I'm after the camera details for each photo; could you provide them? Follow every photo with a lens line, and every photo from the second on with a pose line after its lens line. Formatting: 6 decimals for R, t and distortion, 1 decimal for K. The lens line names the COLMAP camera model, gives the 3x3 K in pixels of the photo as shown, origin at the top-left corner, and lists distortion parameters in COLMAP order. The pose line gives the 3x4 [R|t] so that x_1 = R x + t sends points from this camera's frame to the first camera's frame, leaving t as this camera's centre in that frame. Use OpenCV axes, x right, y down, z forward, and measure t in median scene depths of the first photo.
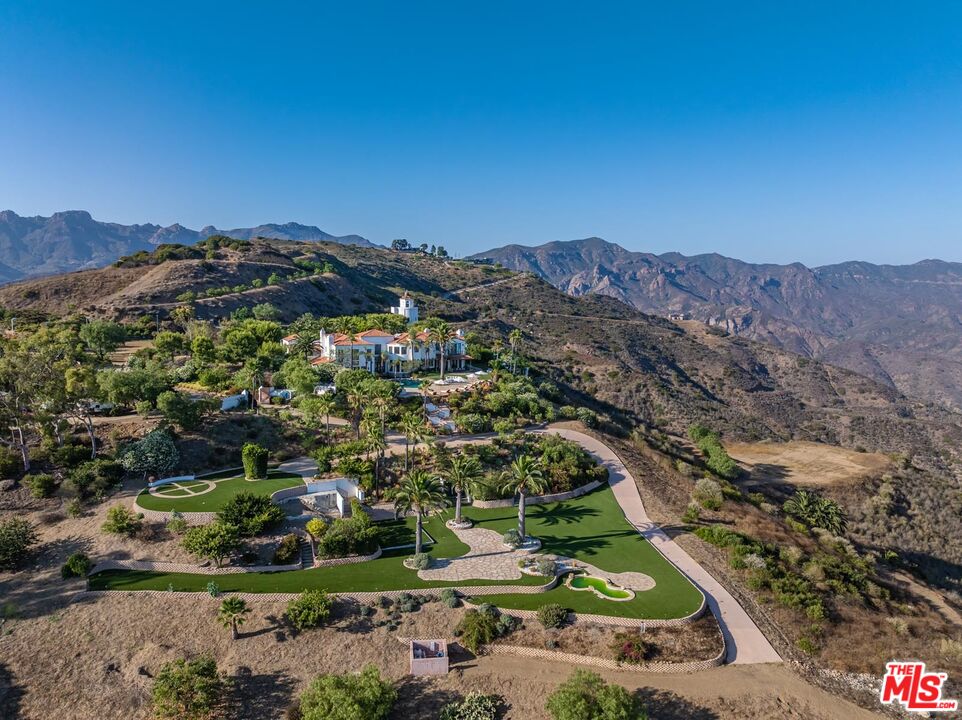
lens RADIAL K [[696.1, 0, 481.0], [0, 696.1, 360.0], [0, 0, 1]] dist [-0.004859, -0.039145]
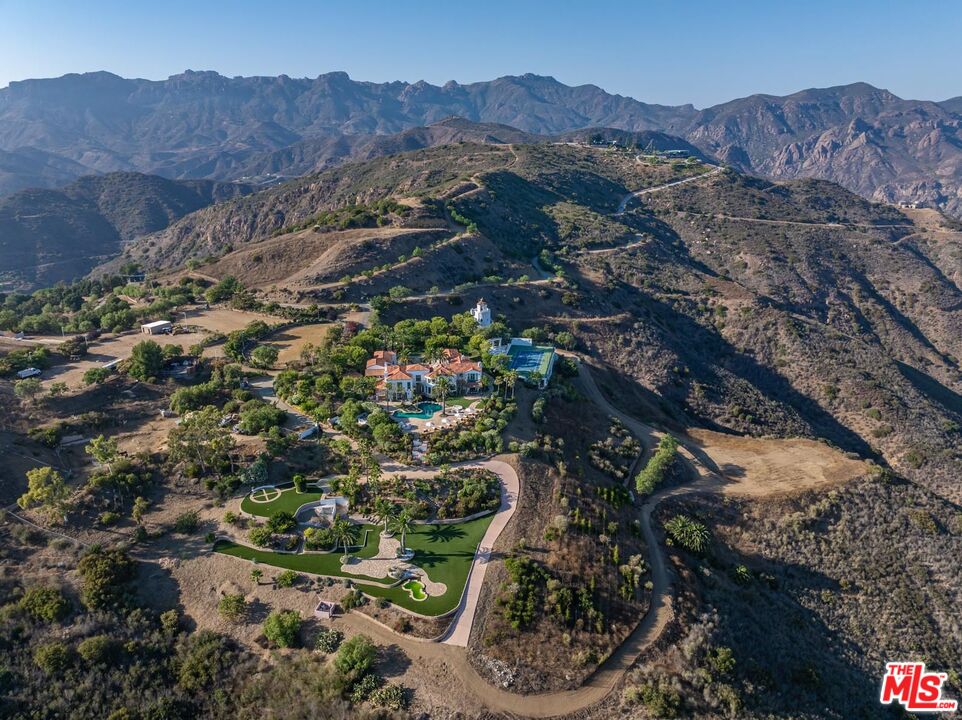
lens RADIAL K [[696.1, 0, 481.0], [0, 696.1, 360.0], [0, 0, 1]] dist [-0.004859, -0.039145]
pose [[0.938592, 0.098898, -0.330551, 0.171891], [-0.019653, 0.971808, 0.234953, -0.148090], [0.344469, -0.214029, 0.914075, -0.123009]]
